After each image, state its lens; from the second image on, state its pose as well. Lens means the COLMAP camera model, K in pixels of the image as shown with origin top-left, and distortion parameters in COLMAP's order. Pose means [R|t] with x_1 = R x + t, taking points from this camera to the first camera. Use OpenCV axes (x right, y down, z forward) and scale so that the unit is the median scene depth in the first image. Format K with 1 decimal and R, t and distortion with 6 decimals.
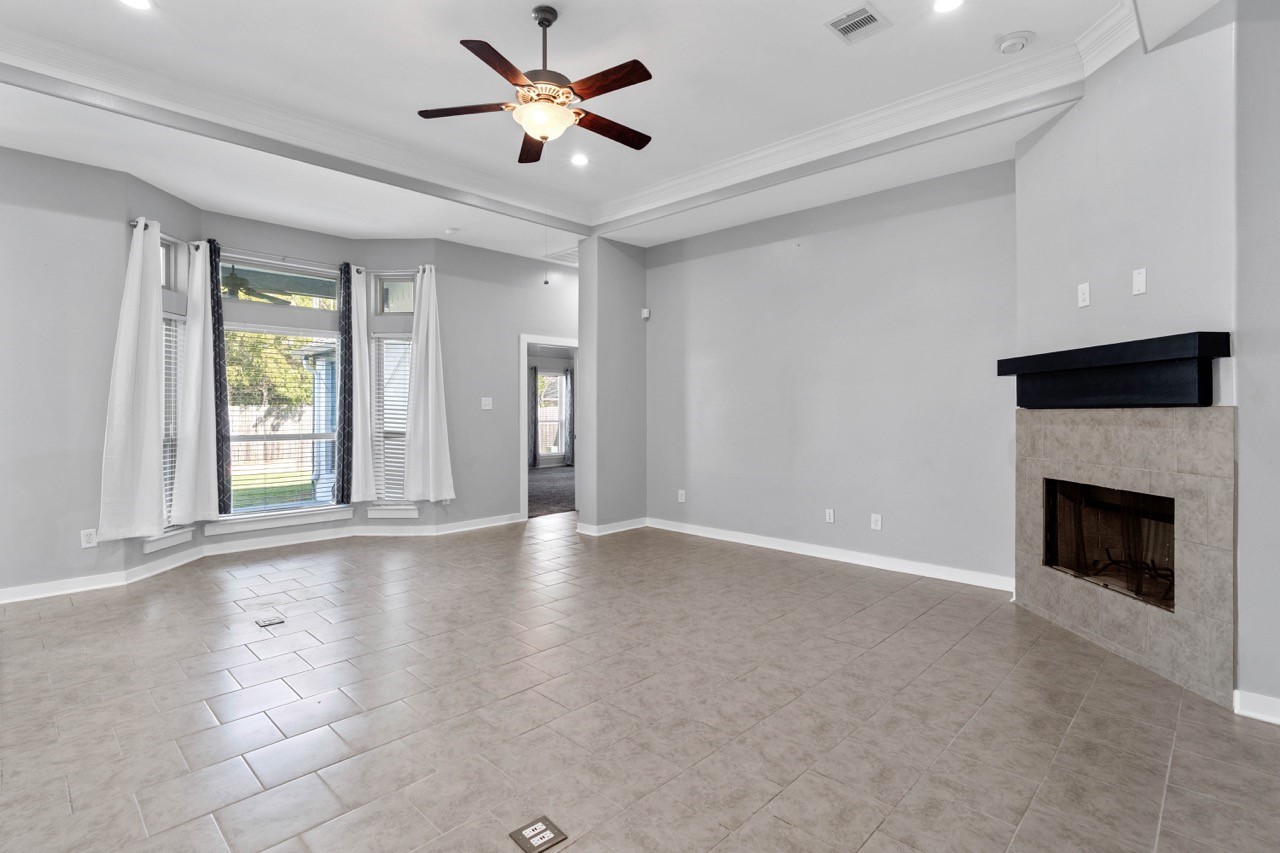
lens RADIAL K [[609.7, 0, 613.8], [0, 609.7, 414.6], [0, 0, 1]] dist [-0.017025, 0.007353]
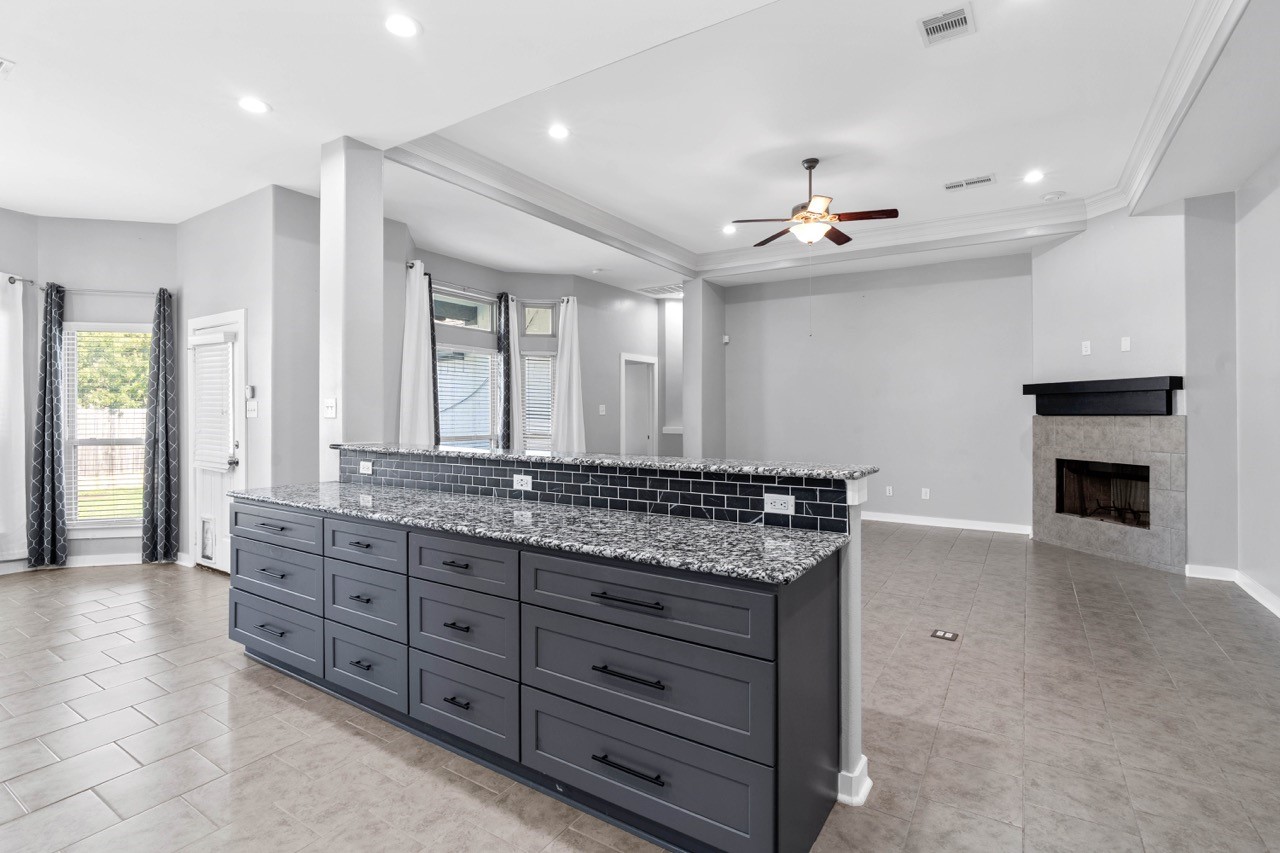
lens RADIAL K [[609.7, 0, 613.9], [0, 609.7, 414.6], [0, 0, 1]] dist [-0.017025, 0.007353]
pose [[0.980876, 0.000092, 0.194634, -0.879827], [0.000745, 0.999991, -0.004227, -0.008213], [-0.194633, 0.004291, 0.980867, -0.410416]]
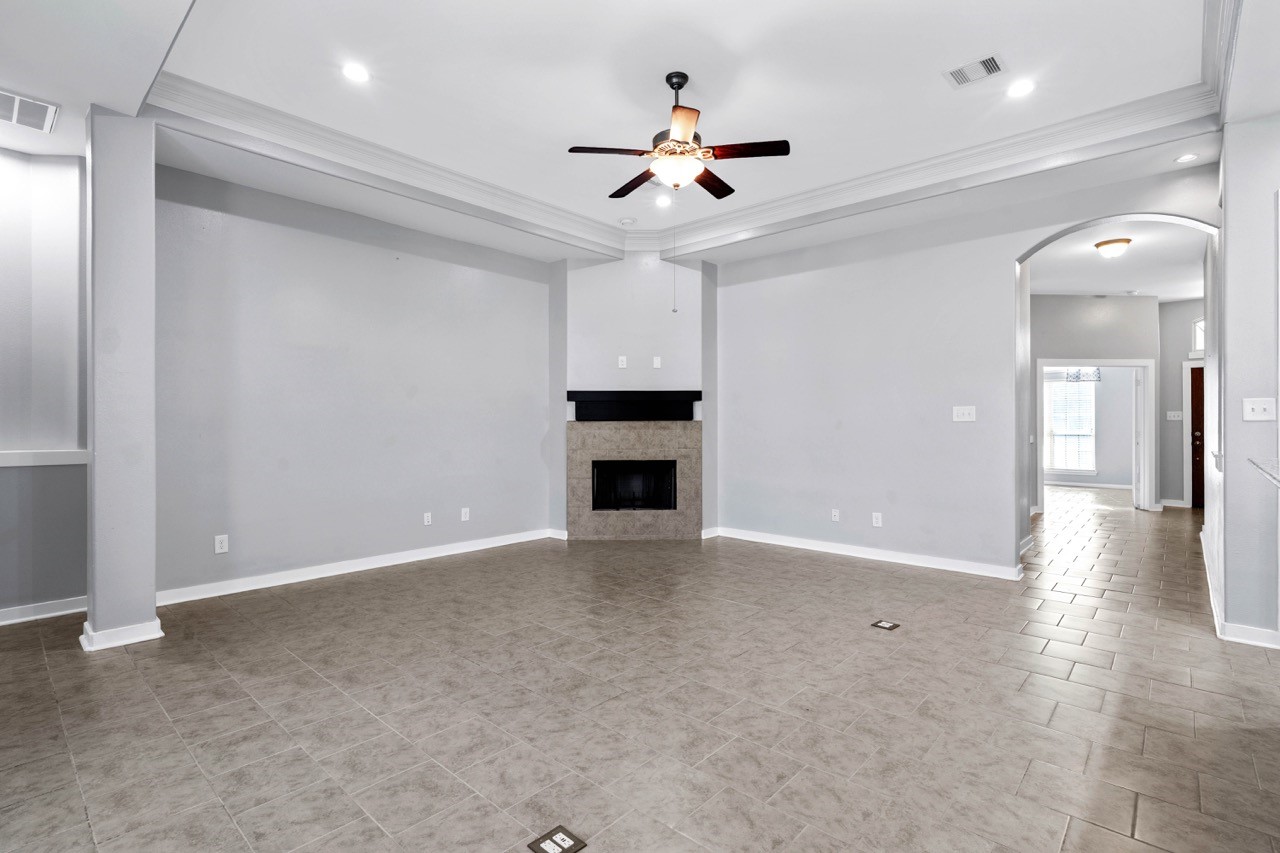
lens RADIAL K [[609.7, 0, 643.6], [0, 609.7, 421.3], [0, 0, 1]] dist [-0.017025, 0.007353]
pose [[-0.051736, 0.001472, 0.998660, -1.225769], [0.007649, 0.999970, -0.001078, -0.007241], [-0.998632, 0.007583, -0.051746, 1.089974]]
